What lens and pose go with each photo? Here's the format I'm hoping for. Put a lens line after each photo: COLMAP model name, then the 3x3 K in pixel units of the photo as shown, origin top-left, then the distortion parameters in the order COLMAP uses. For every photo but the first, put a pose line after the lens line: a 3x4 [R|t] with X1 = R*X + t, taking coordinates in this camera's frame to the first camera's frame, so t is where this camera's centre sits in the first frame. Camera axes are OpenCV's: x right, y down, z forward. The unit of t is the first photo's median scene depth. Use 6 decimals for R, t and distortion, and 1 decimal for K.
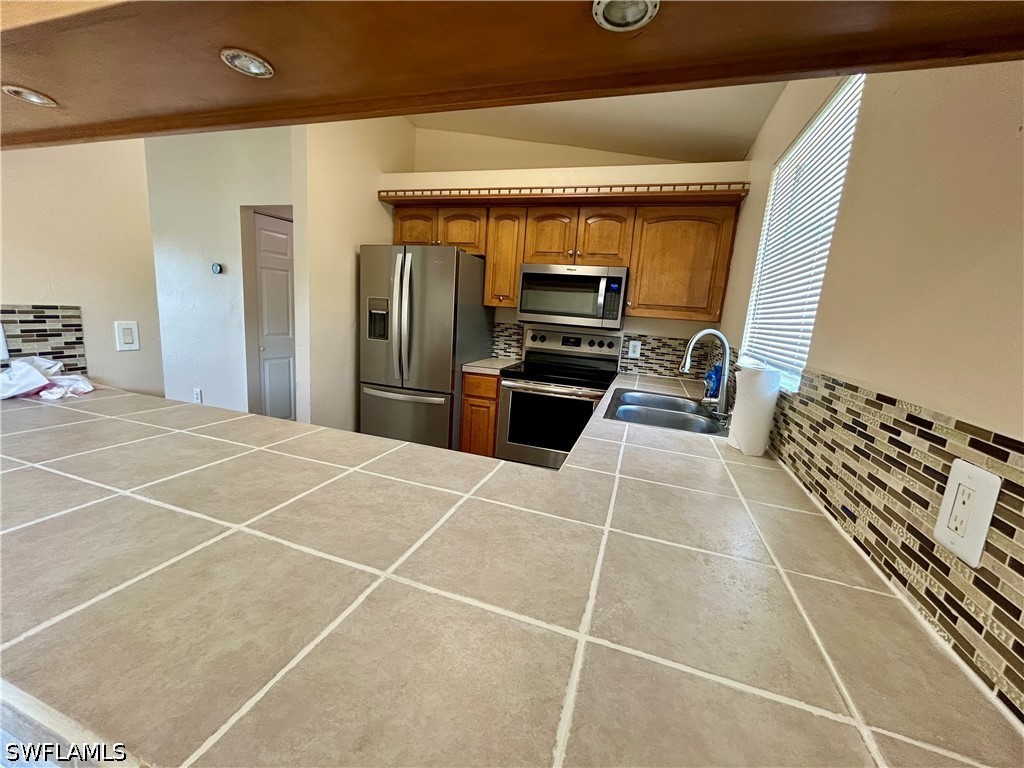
lens RADIAL K [[412.1, 0, 511.7], [0, 412.1, 383.1], [0, 0, 1]] dist [-0.004474, 0.001765]
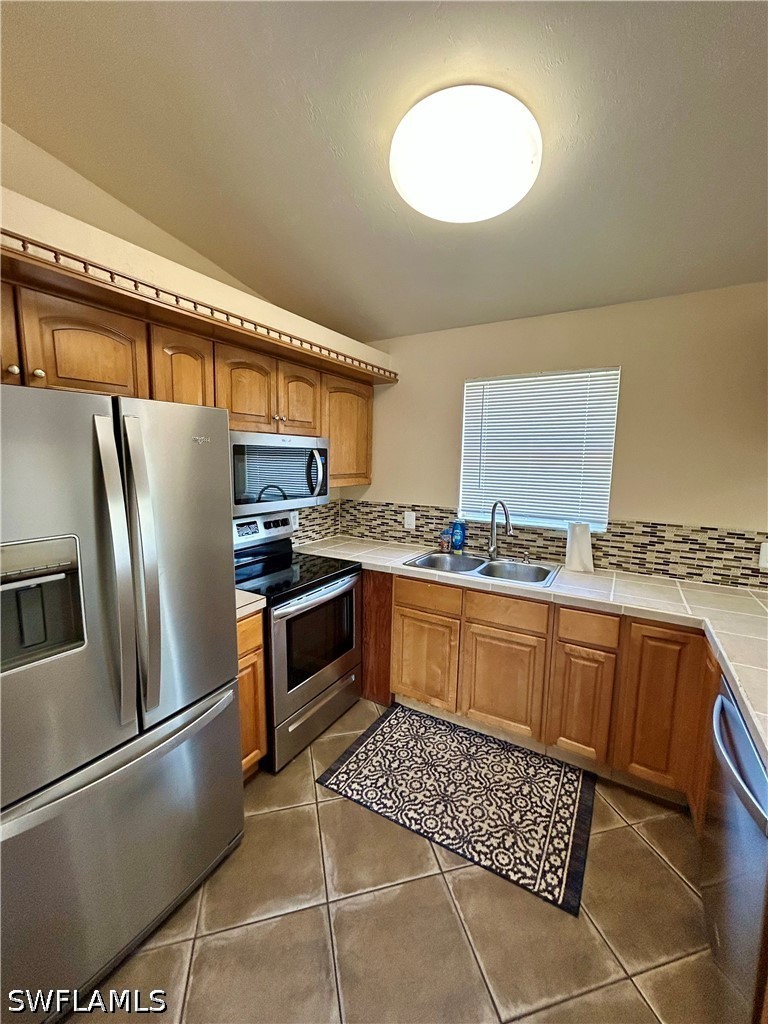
lens RADIAL K [[412.1, 0, 384.0], [0, 412.1, 509.5], [0, 0, 1]] dist [-0.004474, 0.001765]
pose [[0.213440, -0.192819, 0.957739, -0.549465], [0.169497, 0.972771, 0.158071, -0.225810], [-0.962140, 0.128595, 0.240311, 0.612693]]
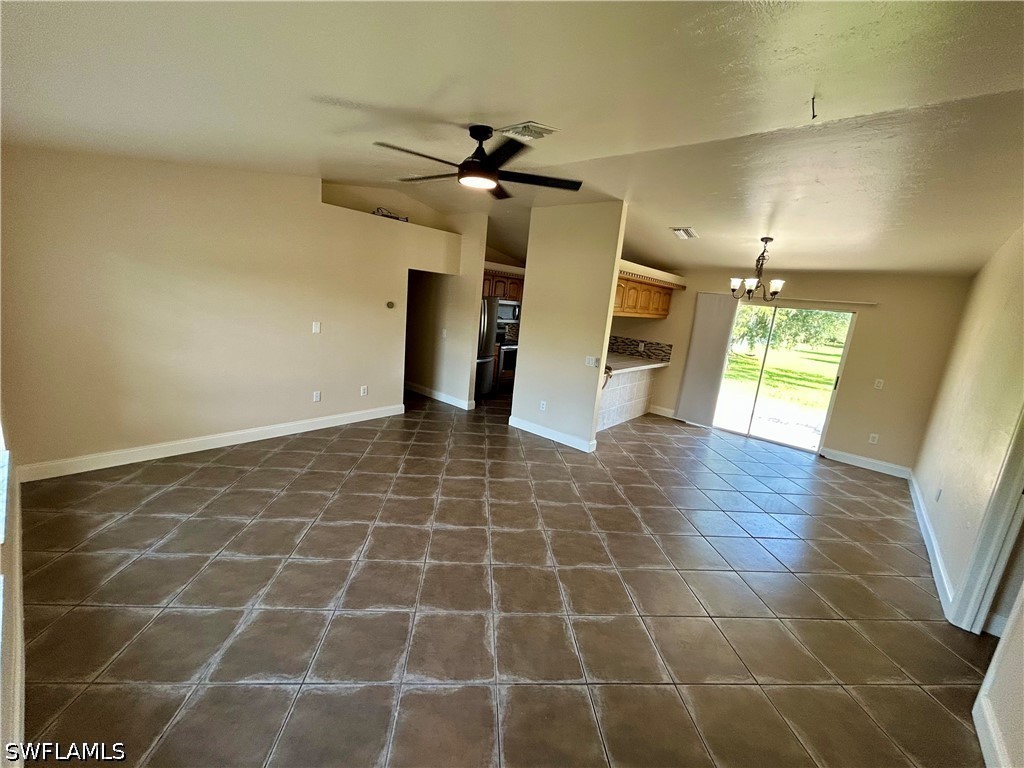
lens RADIAL K [[412.1, 0, 509.3], [0, 412.1, 381.4], [0, 0, 1]] dist [-0.004474, 0.001765]
pose [[0.386227, -0.220993, 0.895539, -2.208988], [0.096302, 0.975231, 0.199126, -0.288101], [-0.917363, 0.009334, 0.397942, -0.057606]]
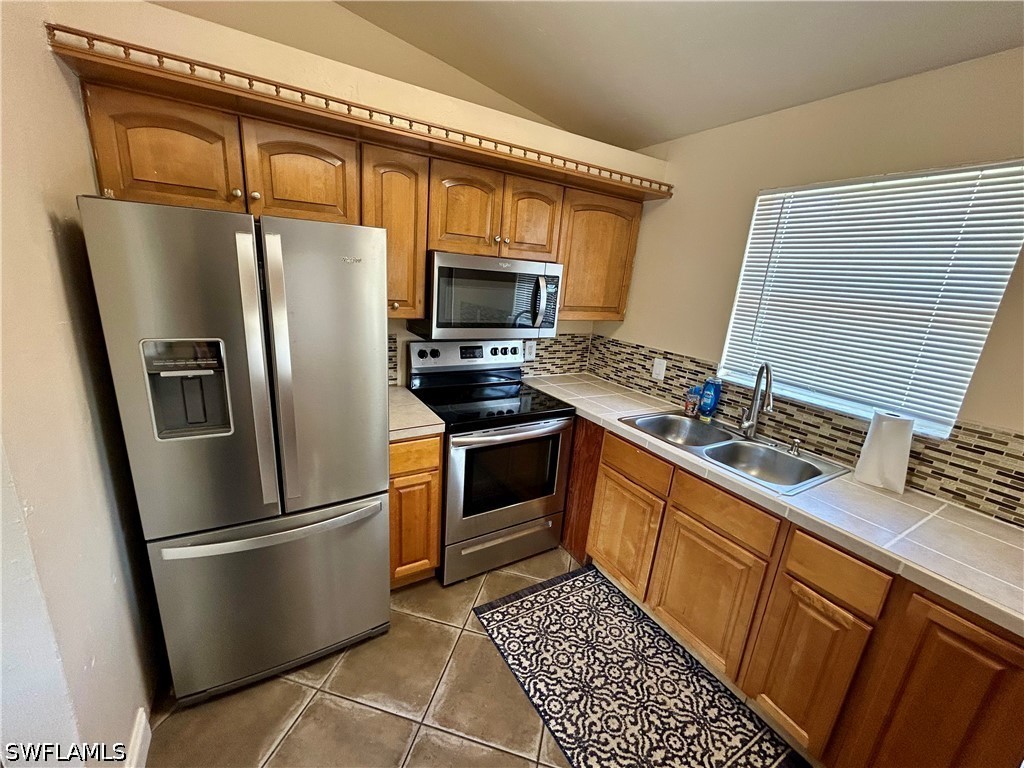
lens RADIAL K [[412.1, 0, 509.1], [0, 412.1, 382.5], [0, 0, 1]] dist [-0.004474, 0.001765]
pose [[0.656828, -0.218113, 0.721806, -0.394658], [0.102749, 0.974211, 0.200885, -0.204950], [-0.747007, -0.057782, 0.662300, 0.469597]]
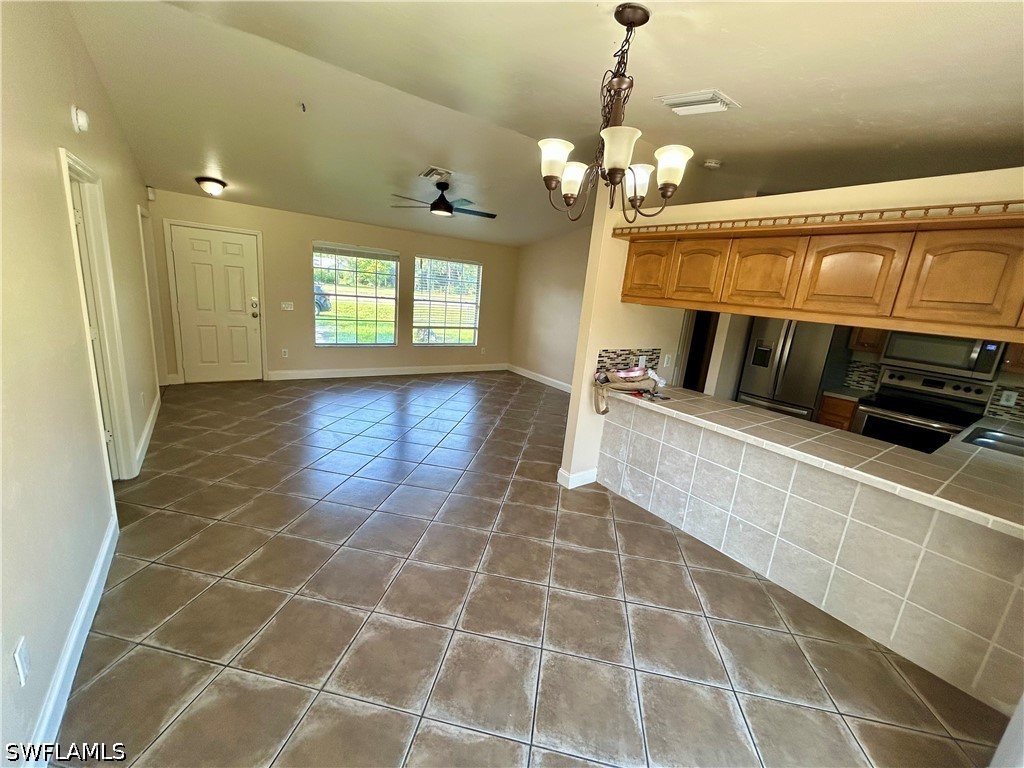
lens RADIAL K [[412.1, 0, 510.8], [0, 412.1, 387.2], [0, 0, 1]] dist [-0.004474, 0.001765]
pose [[0.805917, 0.140852, -0.575029, -0.173381], [-0.134872, 0.989427, 0.053331, 0.014301], [0.576461, 0.034575, 0.816393, -0.767728]]
